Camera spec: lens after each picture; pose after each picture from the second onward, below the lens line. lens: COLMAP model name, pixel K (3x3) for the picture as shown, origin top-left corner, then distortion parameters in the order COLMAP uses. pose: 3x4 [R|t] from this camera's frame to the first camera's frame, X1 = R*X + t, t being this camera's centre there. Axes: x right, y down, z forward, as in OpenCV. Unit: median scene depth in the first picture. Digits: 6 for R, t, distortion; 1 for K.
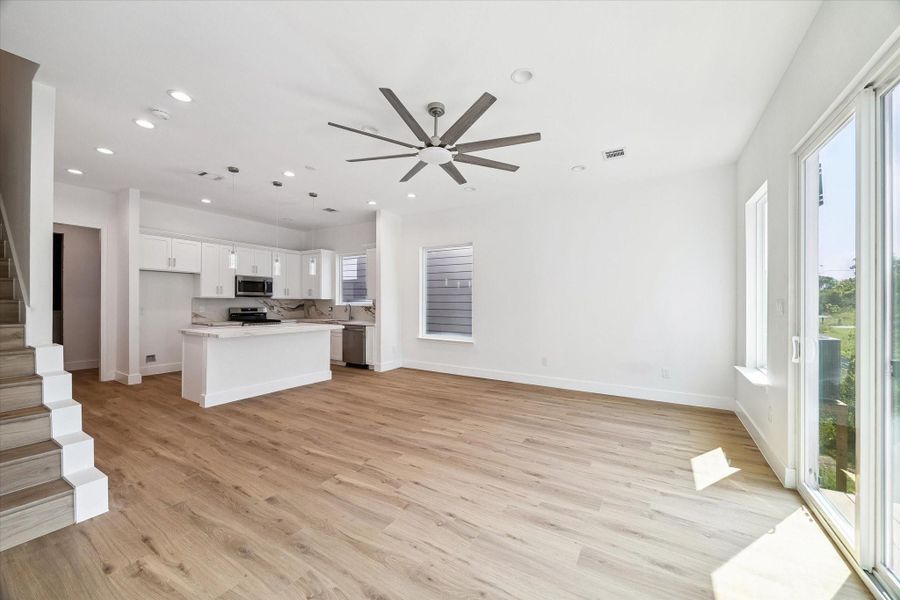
lens RADIAL K [[343.3, 0, 451.3], [0, 343.3, 303.6], [0, 0, 1]] dist [-0.002185, 0.000985]
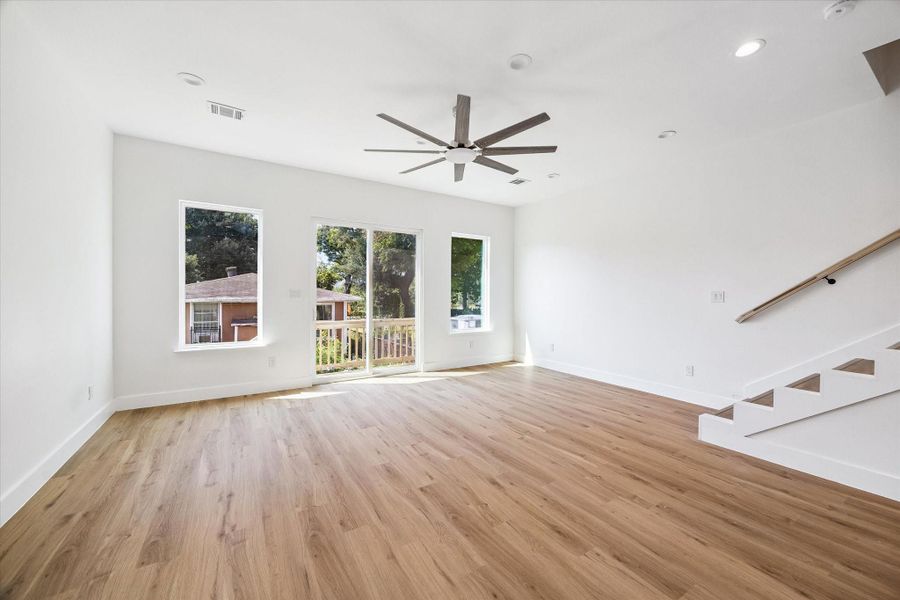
lens RADIAL K [[343.3, 0, 451.9], [0, 343.3, 297.2], [0, 0, 1]] dist [-0.002185, 0.000985]
pose [[-0.894262, -0.014726, 0.447302, -0.570675], [-0.008088, 0.999827, 0.016745, -0.011215], [-0.447471, 0.011357, -0.894226, 2.227821]]
